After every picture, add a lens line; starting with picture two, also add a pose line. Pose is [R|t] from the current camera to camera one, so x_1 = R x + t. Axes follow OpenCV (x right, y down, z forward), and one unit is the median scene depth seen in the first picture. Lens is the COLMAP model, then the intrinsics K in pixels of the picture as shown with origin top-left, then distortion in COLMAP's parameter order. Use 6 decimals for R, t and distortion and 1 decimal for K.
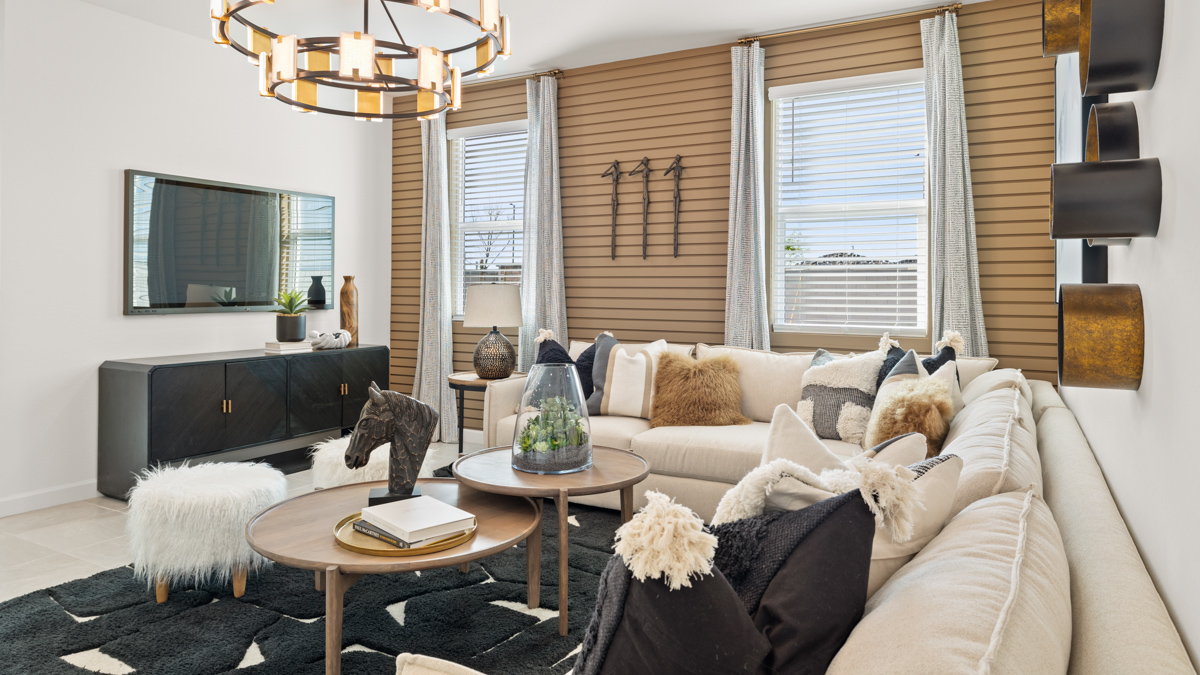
lens RADIAL K [[842.4, 0, 600.0], [0, 842.4, 337.5], [0, 0, 1]] dist [0.001675, 0.000514]
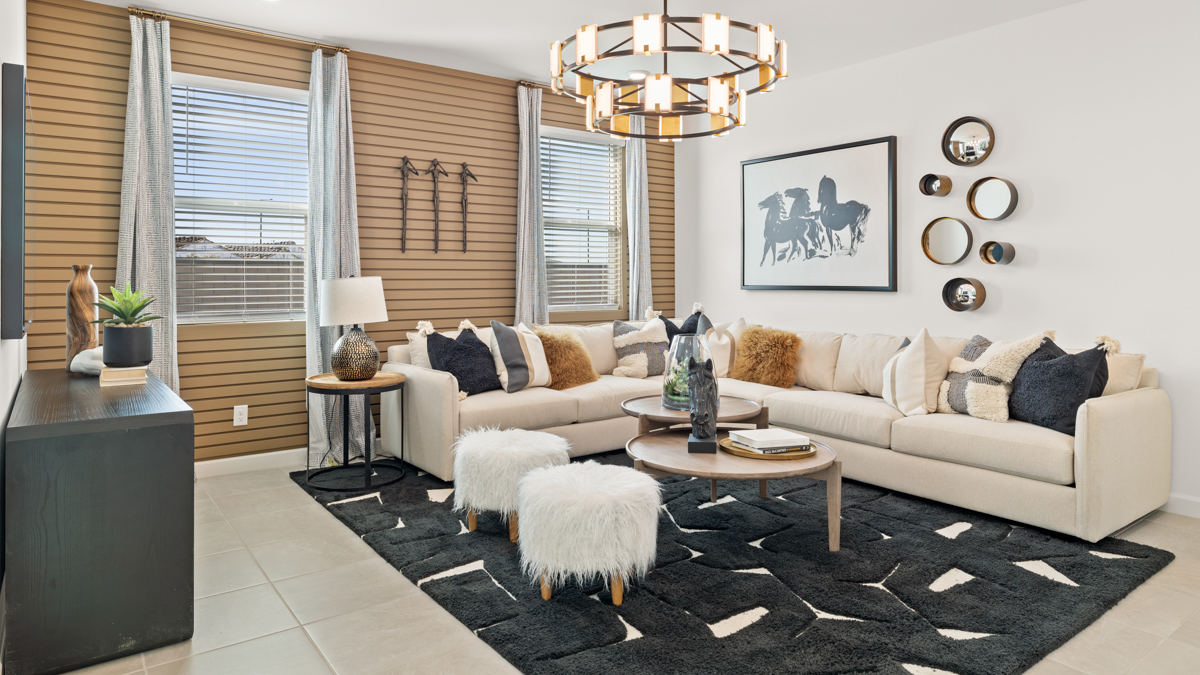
lens RADIAL K [[723.6, 0, 600.0], [0, 723.6, 337.5], [0, 0, 1]] dist [-0.001287, 0.000923]
pose [[0.352763, -0.080231, 0.932267, -0.749760], [0.061127, 0.996165, 0.062600, -0.029944], [-0.933714, 0.034904, 0.356315, 0.472476]]
